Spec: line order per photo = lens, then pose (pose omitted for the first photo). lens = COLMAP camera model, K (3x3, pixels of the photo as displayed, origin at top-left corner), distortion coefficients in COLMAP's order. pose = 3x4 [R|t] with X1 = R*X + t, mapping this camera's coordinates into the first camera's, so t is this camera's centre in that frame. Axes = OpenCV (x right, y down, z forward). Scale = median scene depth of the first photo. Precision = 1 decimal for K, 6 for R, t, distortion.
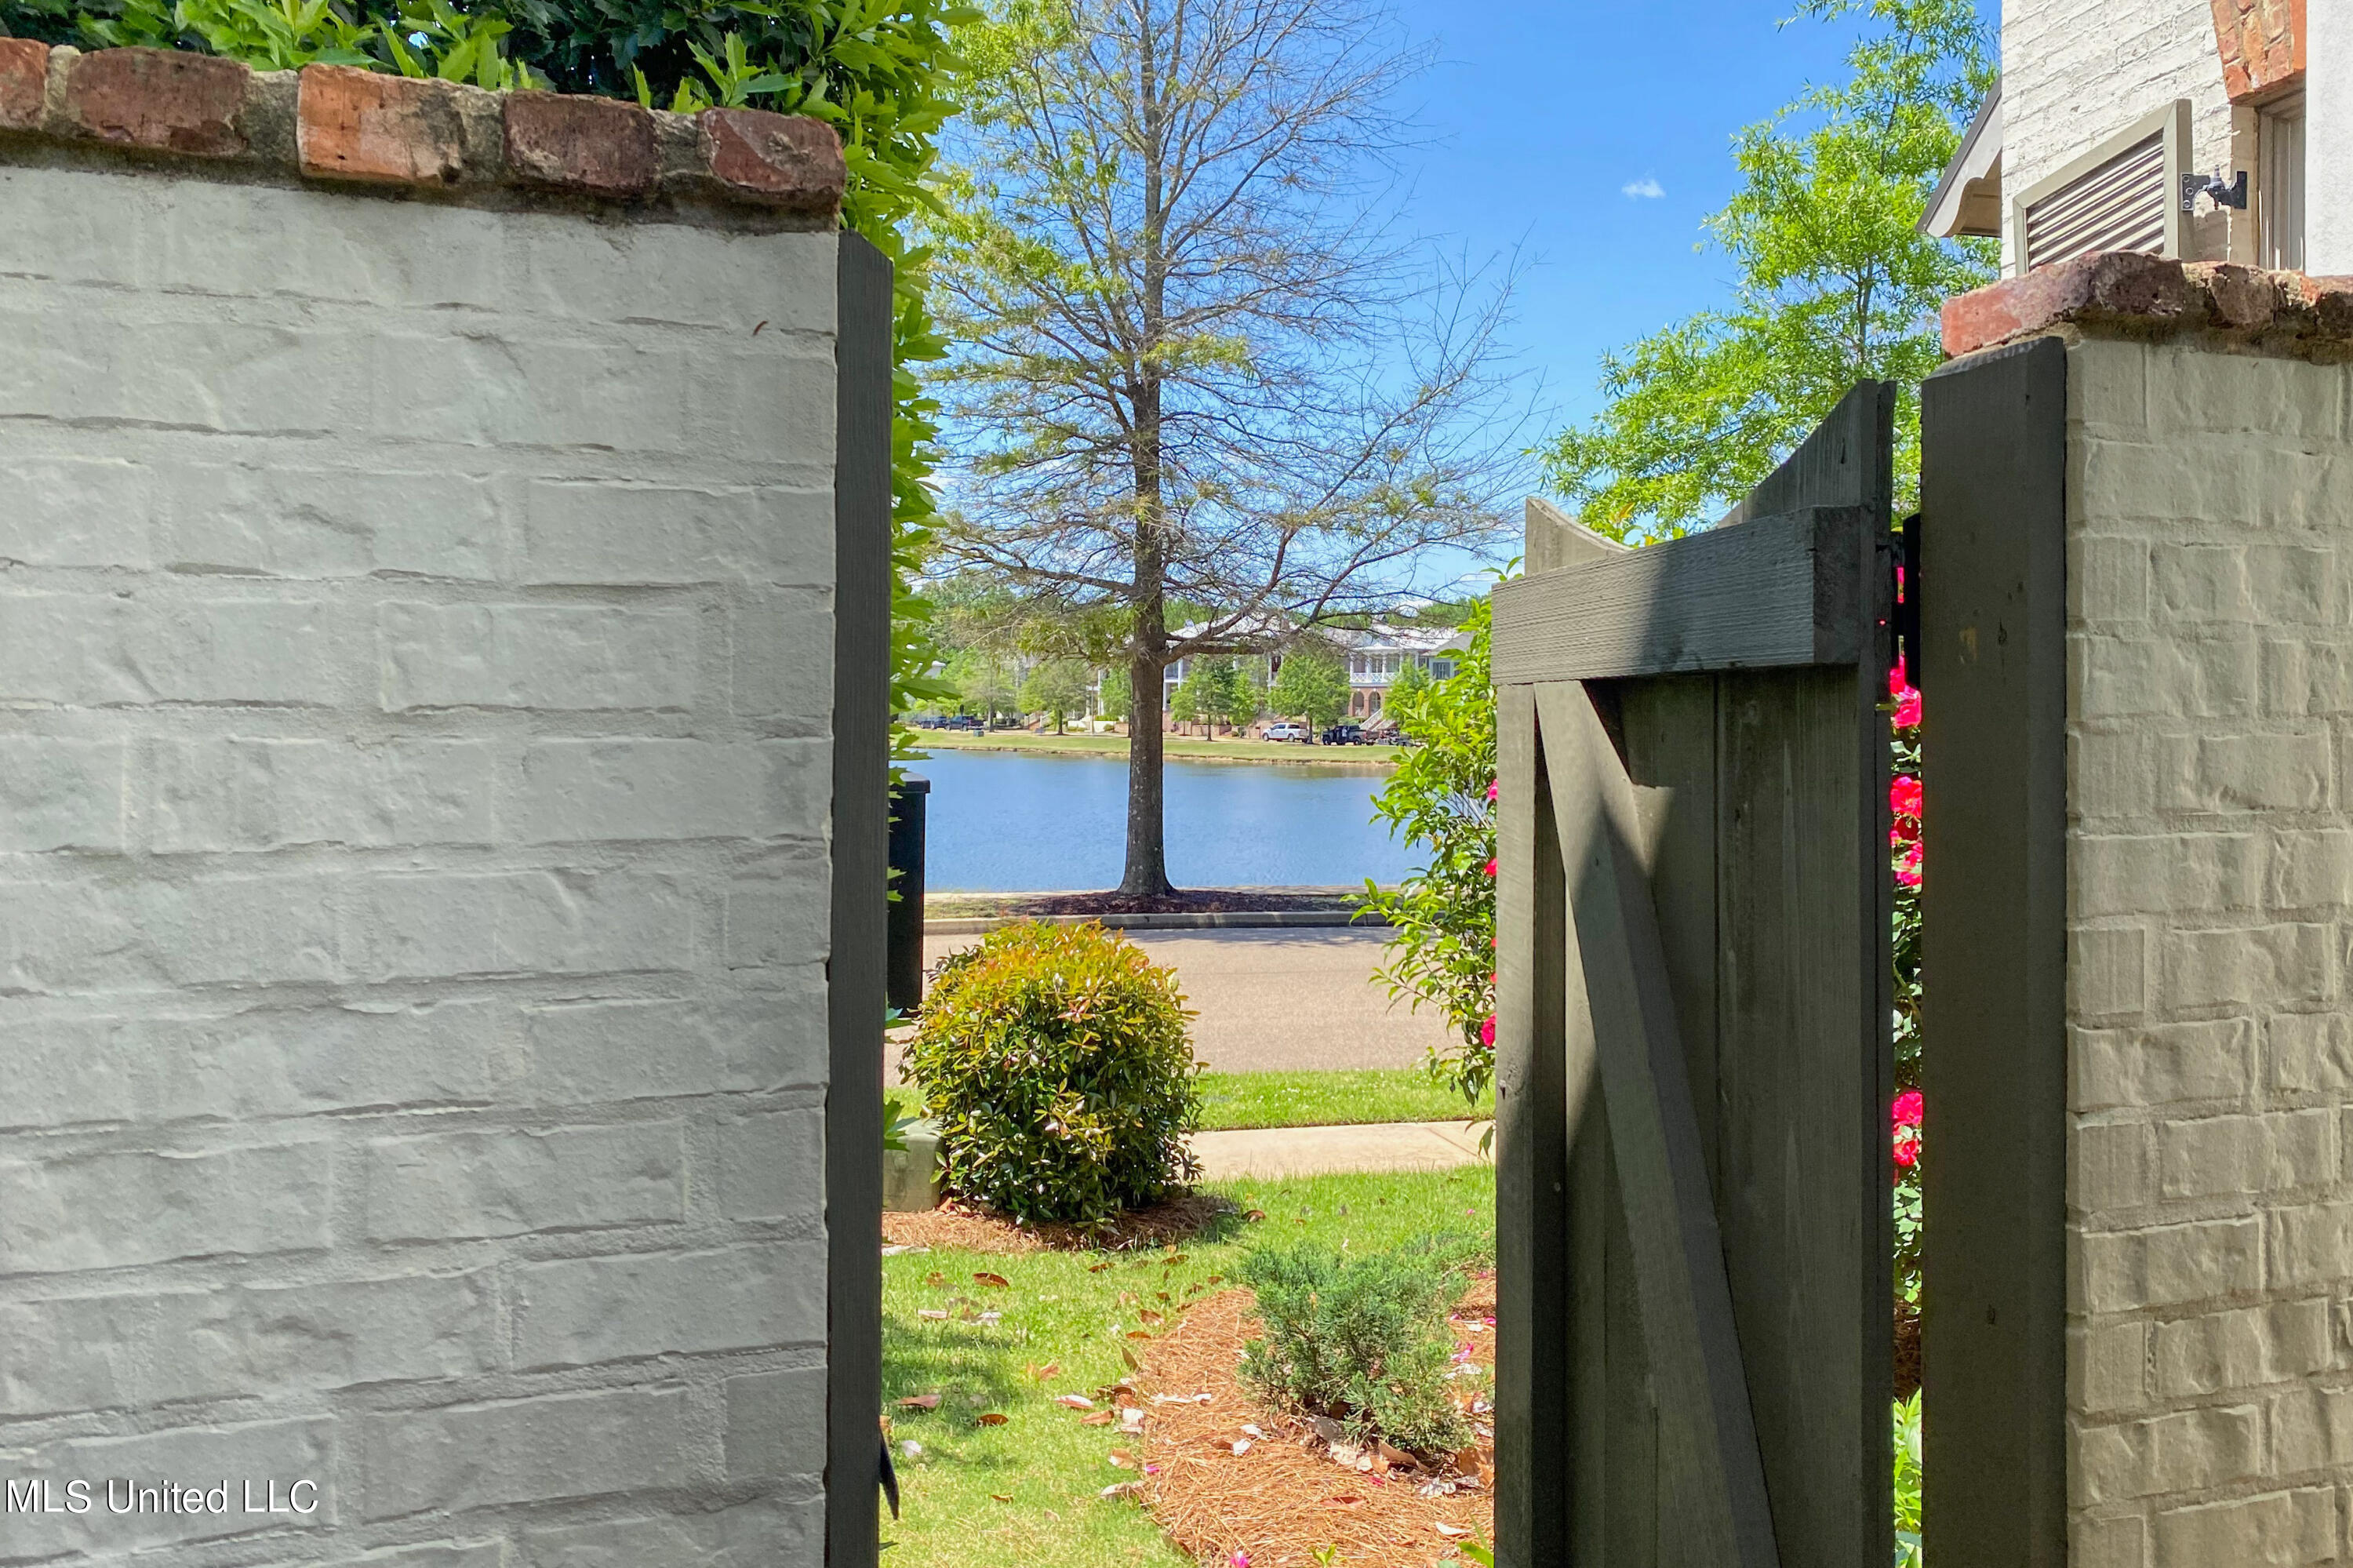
lens RADIAL K [[1743.5, 0, 1176.5], [0, 1743.5, 784.0], [0, 0, 1]] dist [-0.004998, -0.002010]
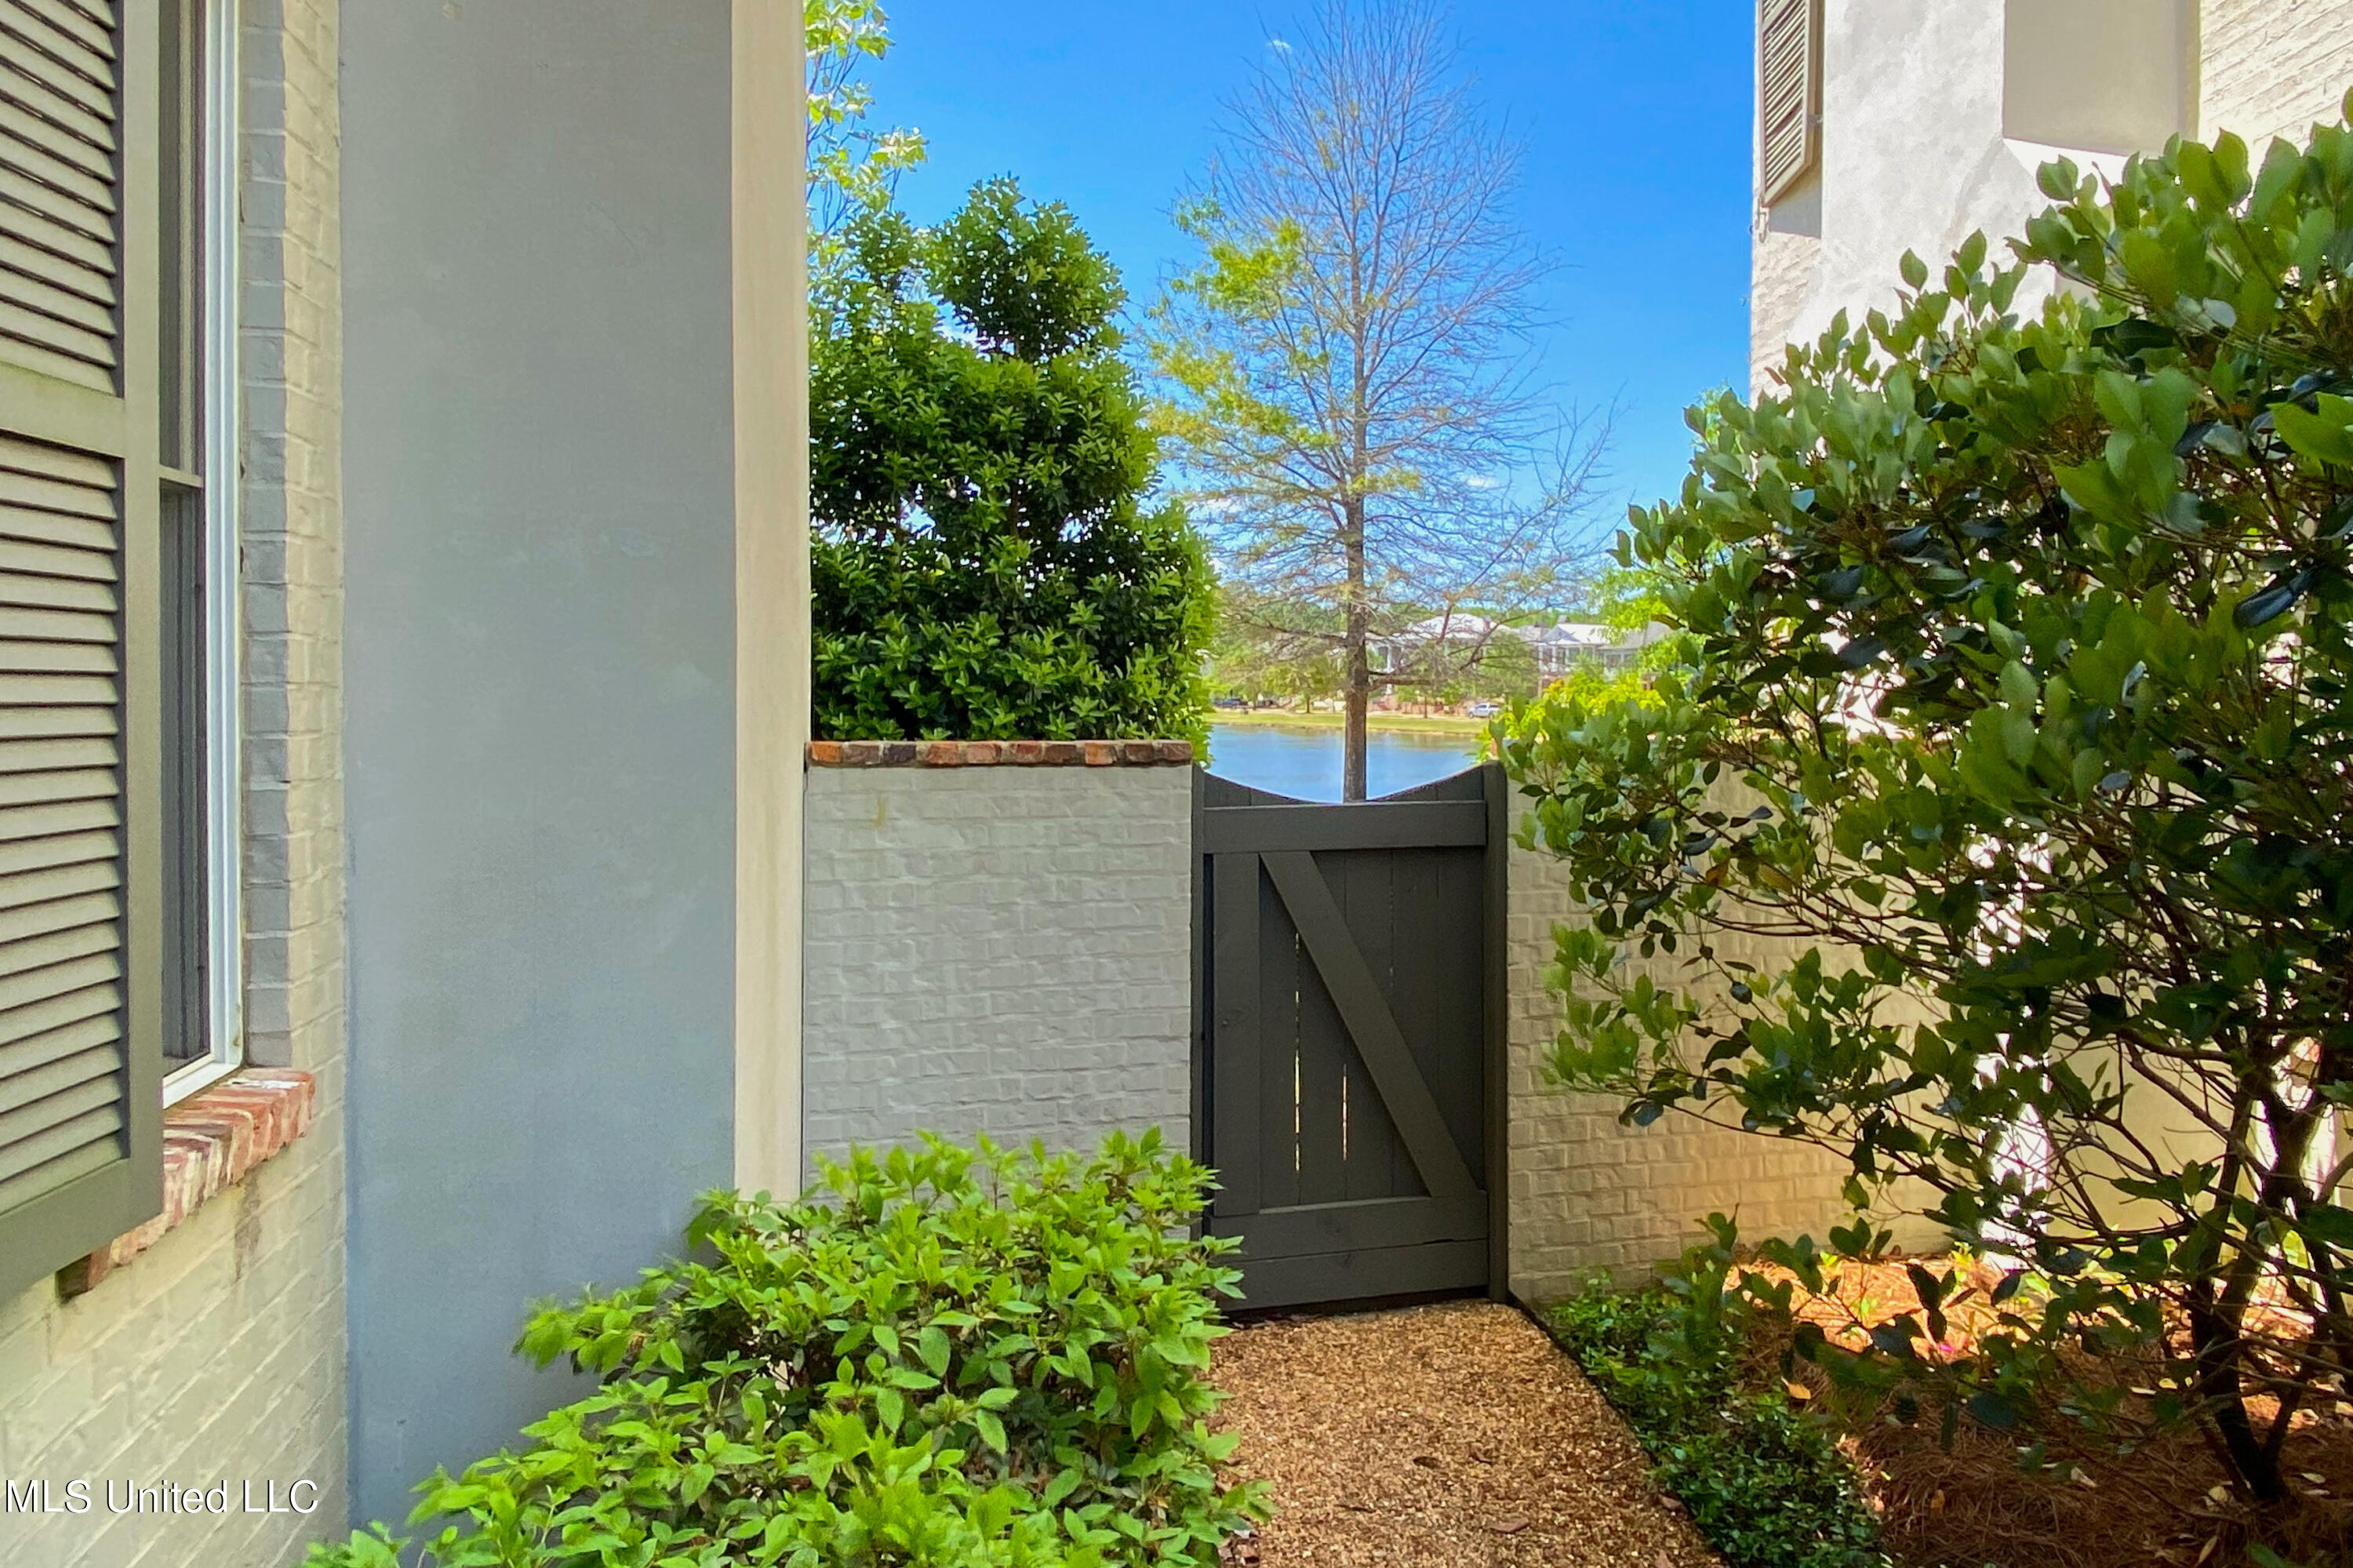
lens RADIAL K [[1445.1, 0, 1255.9], [0, 1445.1, 711.1], [0, 0, 1]] dist [0.063286, 0.000153]
pose [[0.994354, -0.005034, -0.105997, 0.027587], [0.002801, 0.999771, -0.021210, -0.027354], [0.106080, 0.020793, 0.994140, -0.201982]]
